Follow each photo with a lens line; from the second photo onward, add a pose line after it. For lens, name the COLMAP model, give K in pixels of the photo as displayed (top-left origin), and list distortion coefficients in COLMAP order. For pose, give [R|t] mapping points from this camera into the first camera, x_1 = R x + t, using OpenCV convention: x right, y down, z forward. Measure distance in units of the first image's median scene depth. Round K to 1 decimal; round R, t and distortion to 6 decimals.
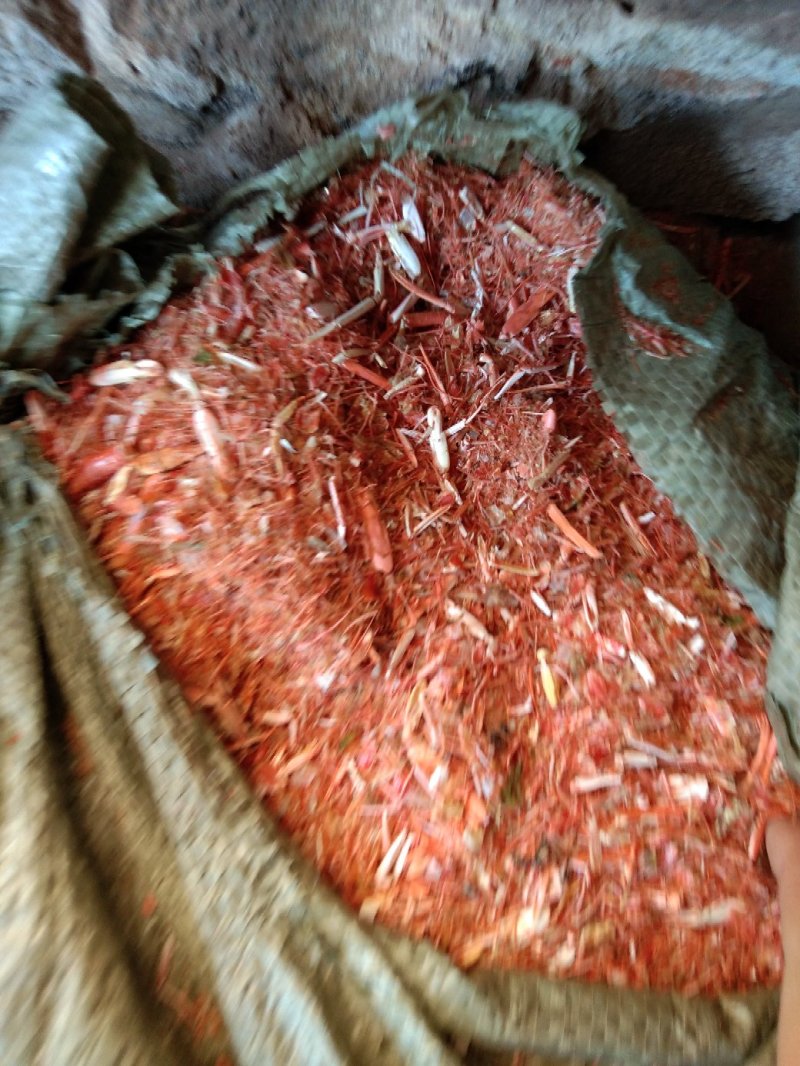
lens RADIAL K [[859.3, 0, 400.0], [0, 859.3, 533.0], [0, 0, 1]] dist [0.072118, -0.251356]
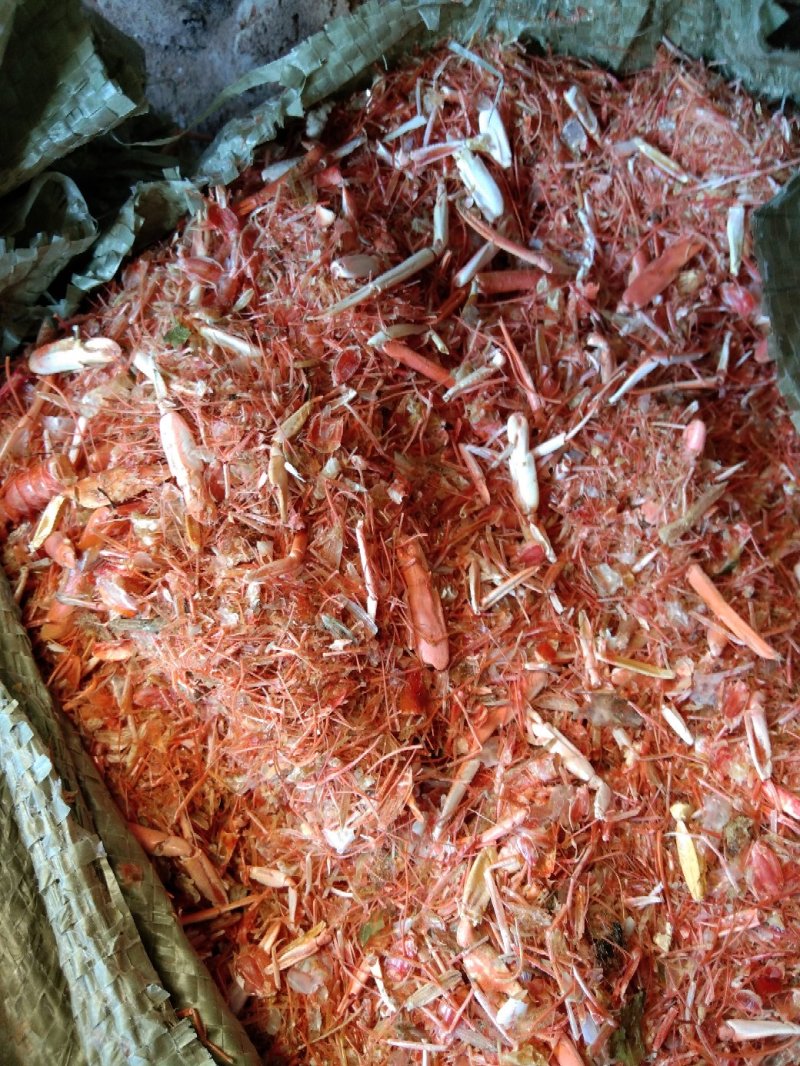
lens RADIAL K [[859.3, 0, 400.0], [0, 859.3, 533.0], [0, 0, 1]] dist [0.072118, -0.251356]
pose [[0.997222, 0.028435, -0.068847, -0.003013], [-0.026474, 0.999222, 0.029229, -0.072496], [0.069625, -0.027325, 0.997199, 0.331788]]
